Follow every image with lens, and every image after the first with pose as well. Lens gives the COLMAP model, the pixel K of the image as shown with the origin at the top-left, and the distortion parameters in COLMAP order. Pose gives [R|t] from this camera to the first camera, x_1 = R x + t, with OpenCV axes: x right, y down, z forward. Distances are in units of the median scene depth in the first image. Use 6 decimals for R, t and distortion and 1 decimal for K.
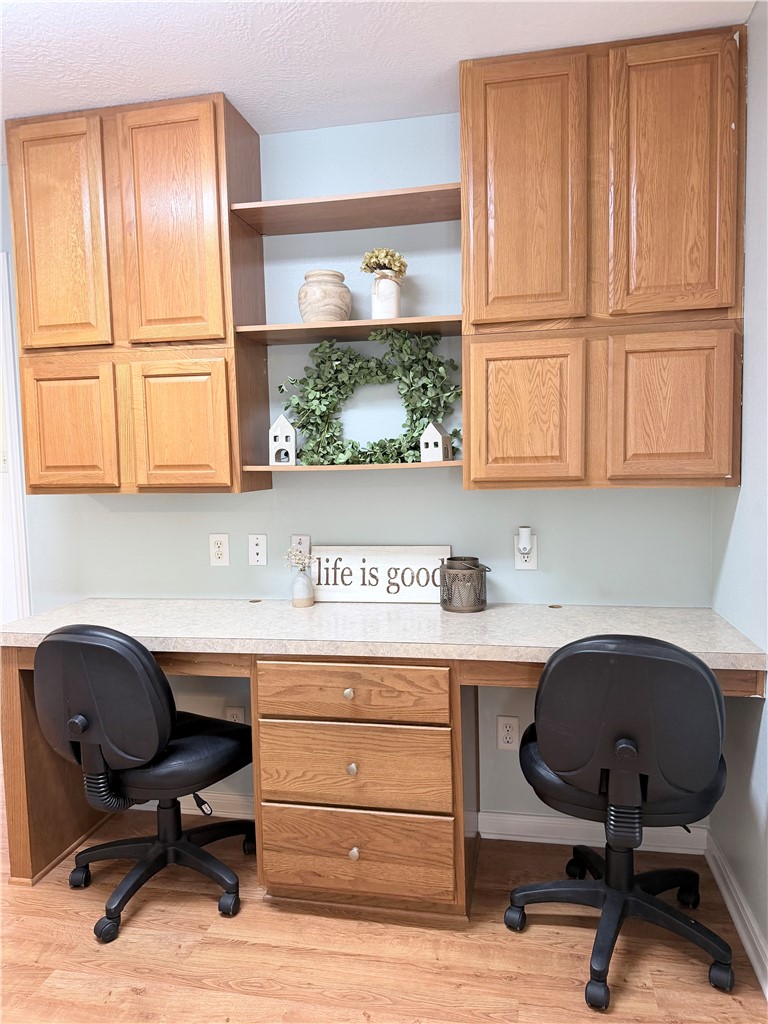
lens RADIAL K [[708.0, 0, 380.4], [0, 708.0, 514.3], [0, 0, 1]] dist [0.131668, -0.213647]
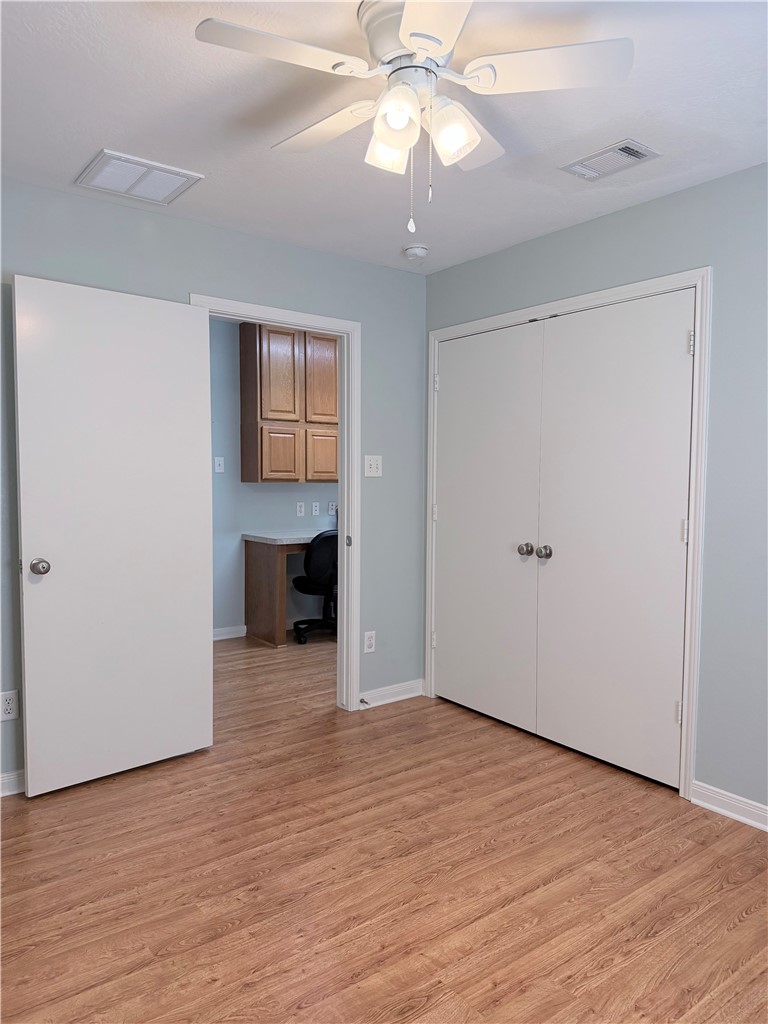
lens RADIAL K [[708.0, 0, 380.4], [0, 708.0, 514.3], [0, 0, 1]] dist [0.131668, -0.213647]
pose [[0.671549, -0.014682, 0.740815, -1.924752], [0.031372, 0.999471, -0.008630, 0.105088], [-0.740296, 0.029037, 0.671654, -0.783231]]
